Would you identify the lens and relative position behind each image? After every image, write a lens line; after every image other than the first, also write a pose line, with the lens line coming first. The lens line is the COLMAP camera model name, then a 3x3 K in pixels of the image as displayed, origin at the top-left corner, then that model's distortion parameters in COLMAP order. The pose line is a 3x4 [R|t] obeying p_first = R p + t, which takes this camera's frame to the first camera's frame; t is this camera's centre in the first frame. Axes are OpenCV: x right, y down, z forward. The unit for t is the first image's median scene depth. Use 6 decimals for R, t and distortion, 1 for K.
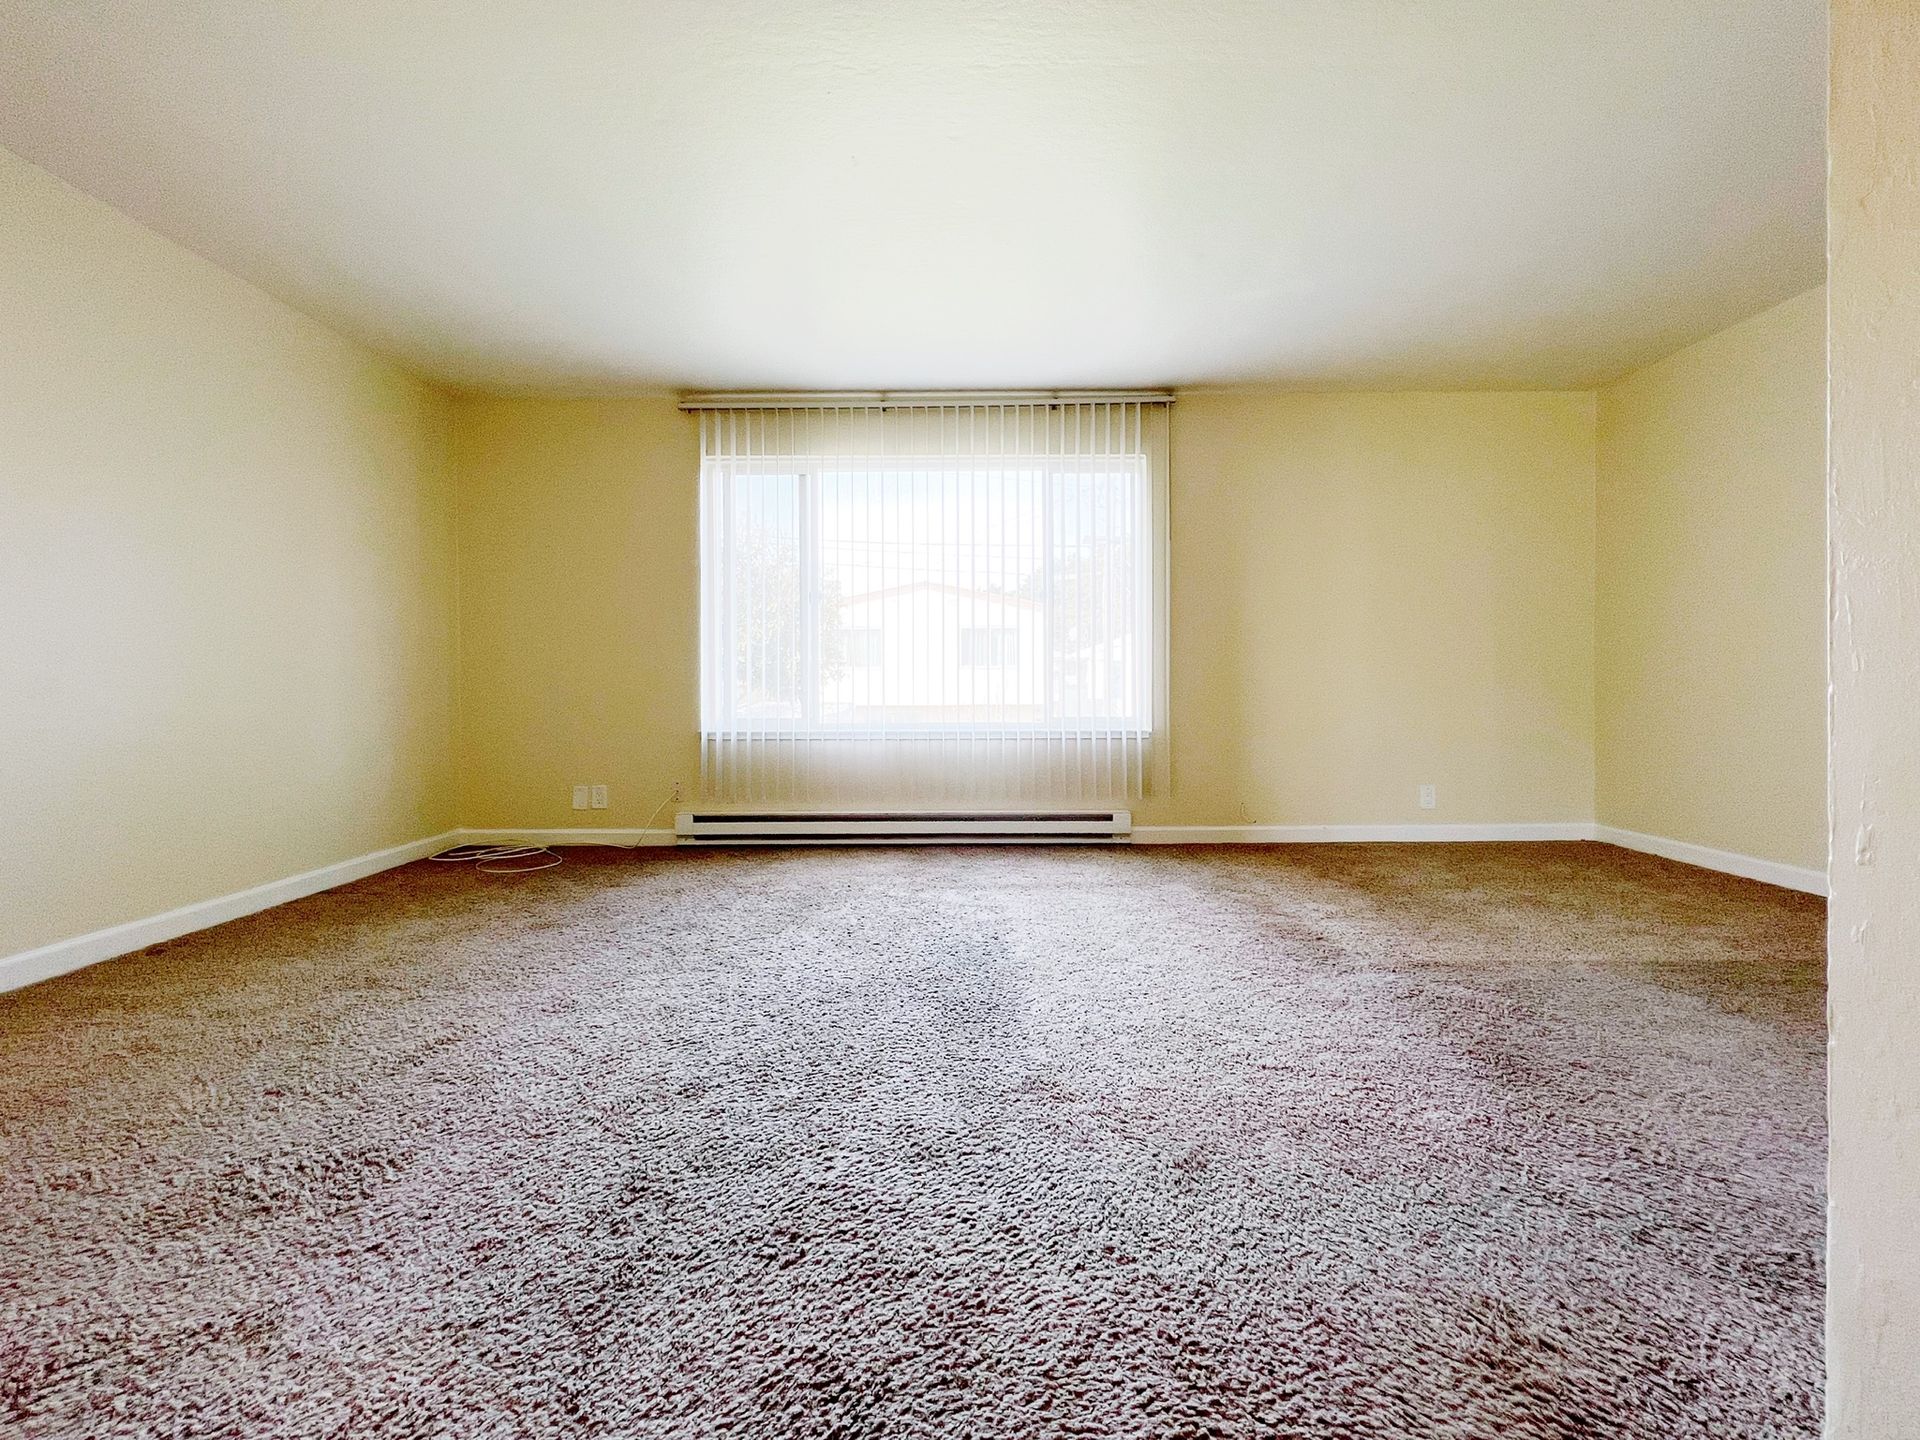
lens RADIAL K [[781.5, 0, 963.3], [0, 781.5, 706.9], [0, 0, 1]] dist [-0.001858, -0.000253]
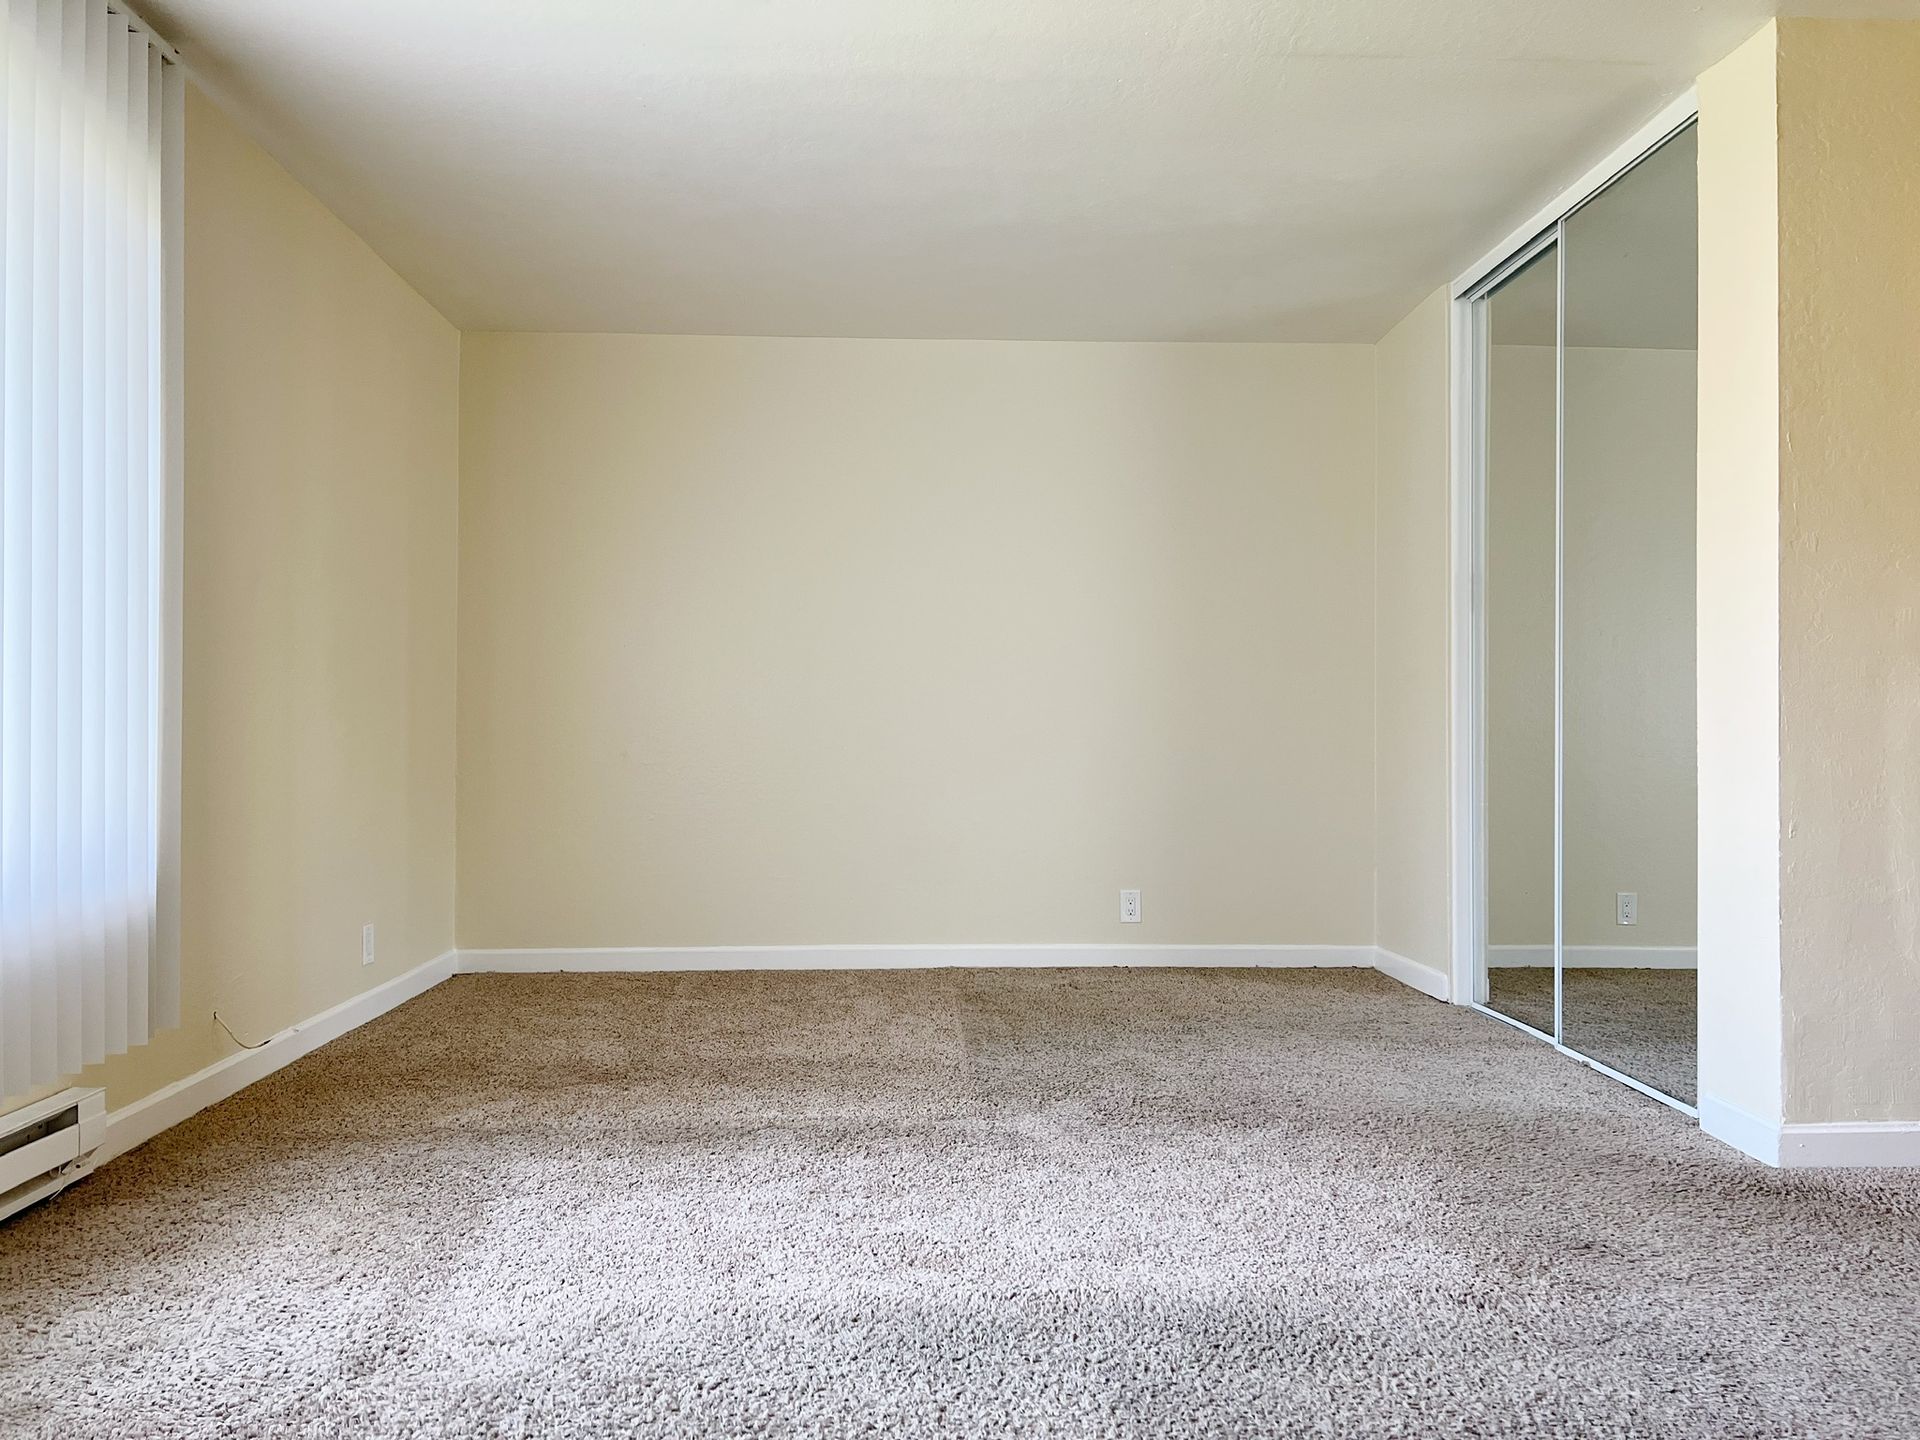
lens RADIAL K [[1465.8, 0, 960.0], [0, 1465.8, 720.0], [0, 0, 1]] dist [0.051570, -0.058460]
pose [[-0.035533, 0.018605, 0.999195, -0.526090], [0.034153, 0.999265, -0.017392, -0.014990], [-0.998785, 0.033508, -0.036143, 0.634829]]
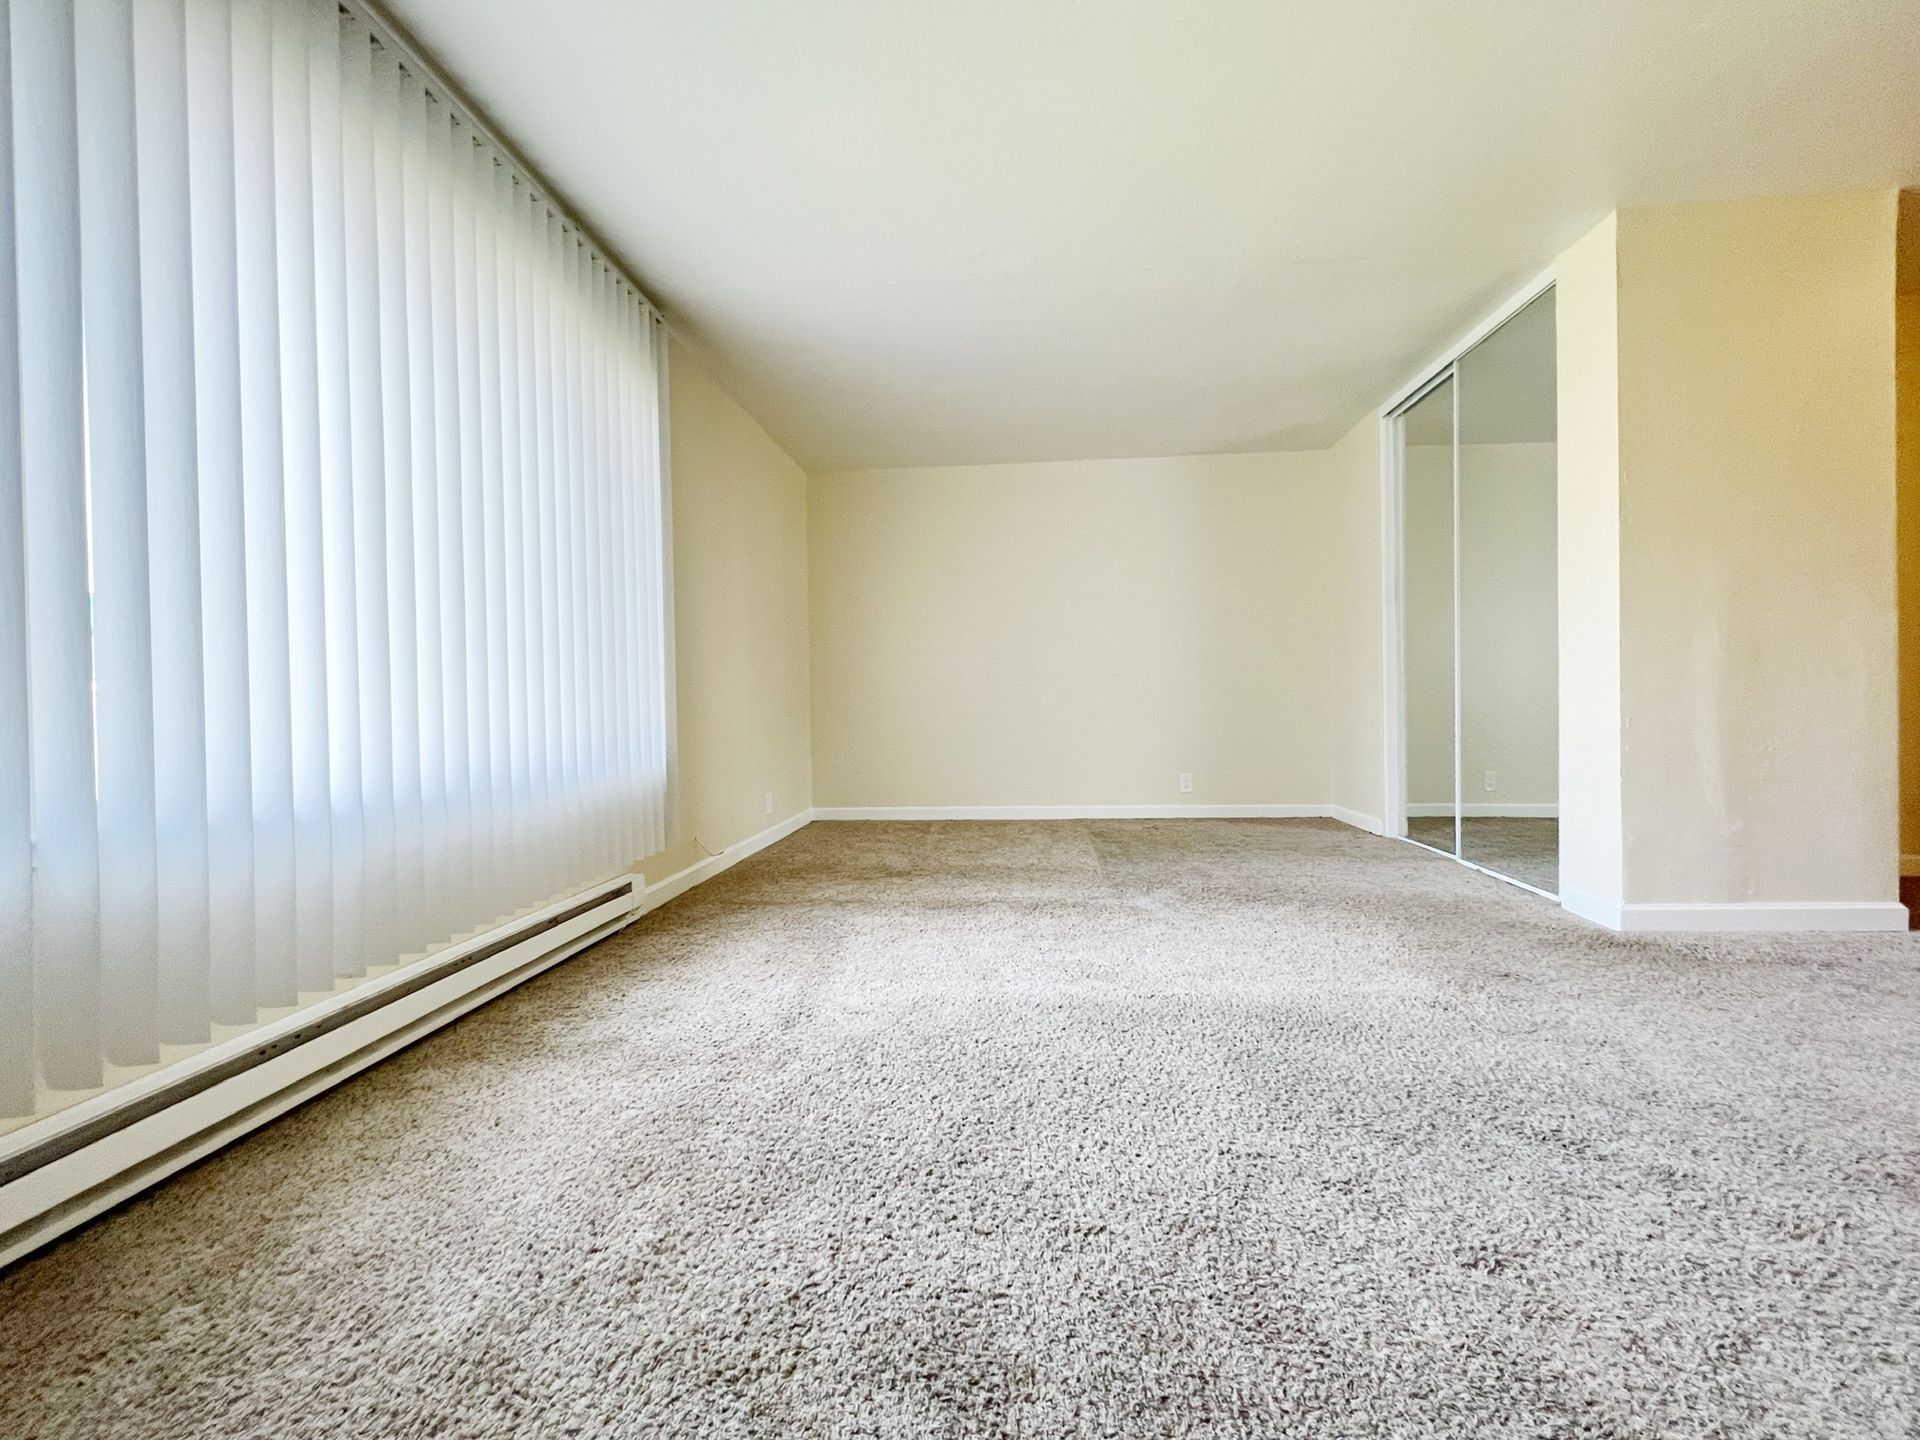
lens RADIAL K [[803.2, 0, 963.8], [0, 803.2, 710.1], [0, 0, 1]] dist [-0.000572, -0.000017]
pose [[0.091524, -0.005331, 0.995789, -0.488909], [0.052860, 0.998602, 0.000488, 0.003464], [-0.994399, 0.052593, 0.091678, 0.665622]]
